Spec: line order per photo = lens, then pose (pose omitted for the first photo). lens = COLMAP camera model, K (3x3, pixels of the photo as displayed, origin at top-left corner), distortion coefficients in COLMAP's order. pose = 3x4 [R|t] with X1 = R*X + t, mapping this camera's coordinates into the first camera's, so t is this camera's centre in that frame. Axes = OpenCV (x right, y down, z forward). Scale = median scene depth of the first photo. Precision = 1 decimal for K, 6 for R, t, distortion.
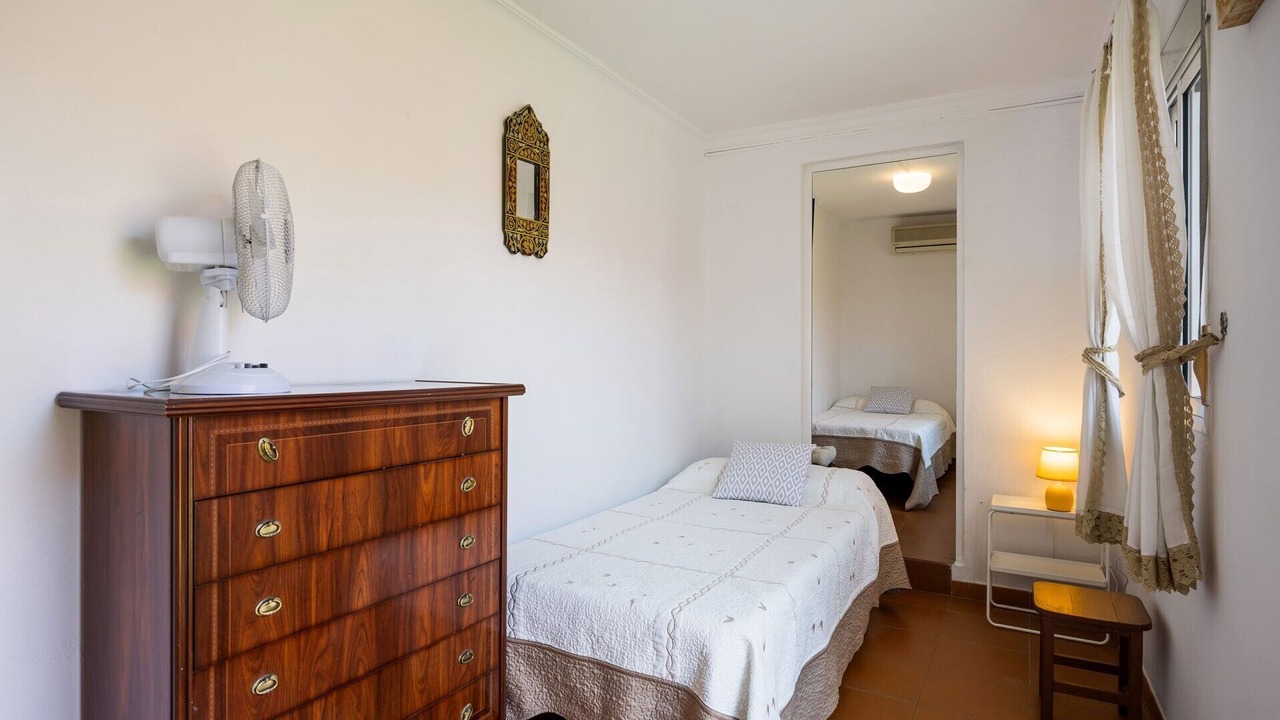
lens RADIAL K [[677.4, 0, 640.9], [0, 677.4, 356.6], [0, 0, 1]] dist [0.006043, -0.000018]
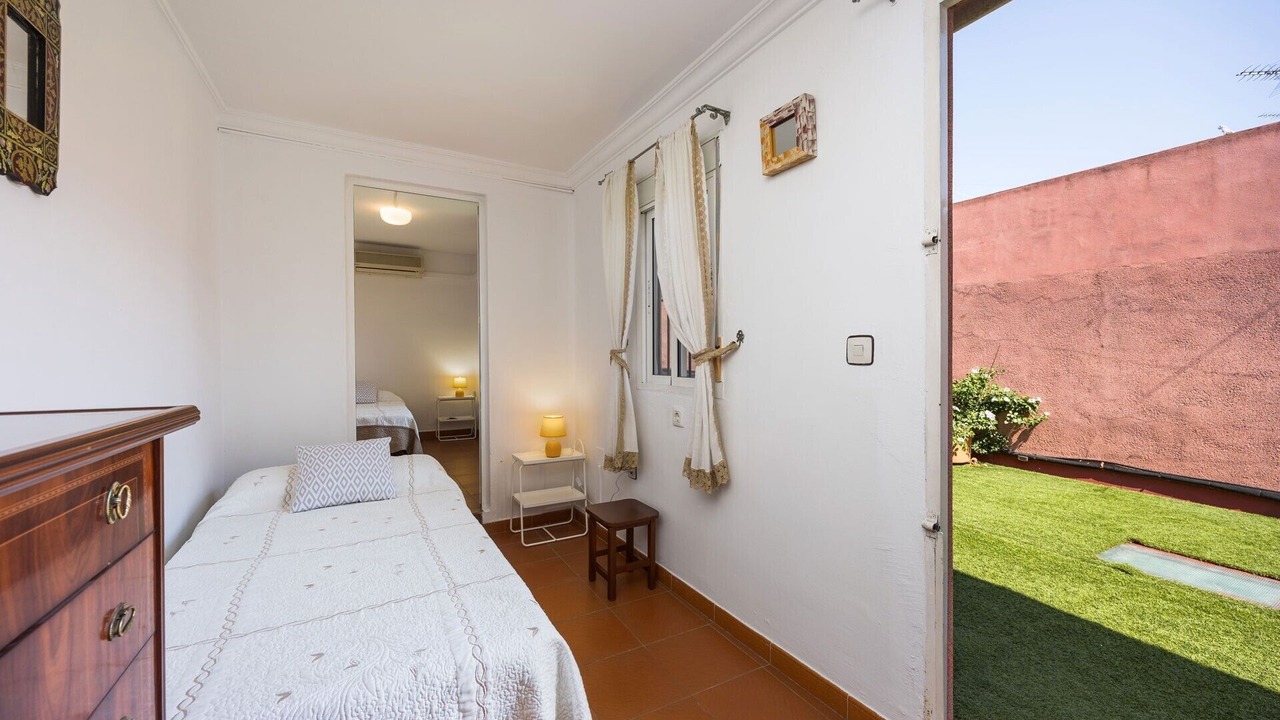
lens RADIAL K [[476.3, 0, 637.4], [0, 476.3, 360.0], [0, 0, 1]] dist [-0.002434, -0.000424]
pose [[0.530198, -0.012169, 0.847787, -0.276396], [0.005788, 0.999926, 0.010733, -0.000359], [-0.847854, -0.000783, 0.530229, 0.403775]]
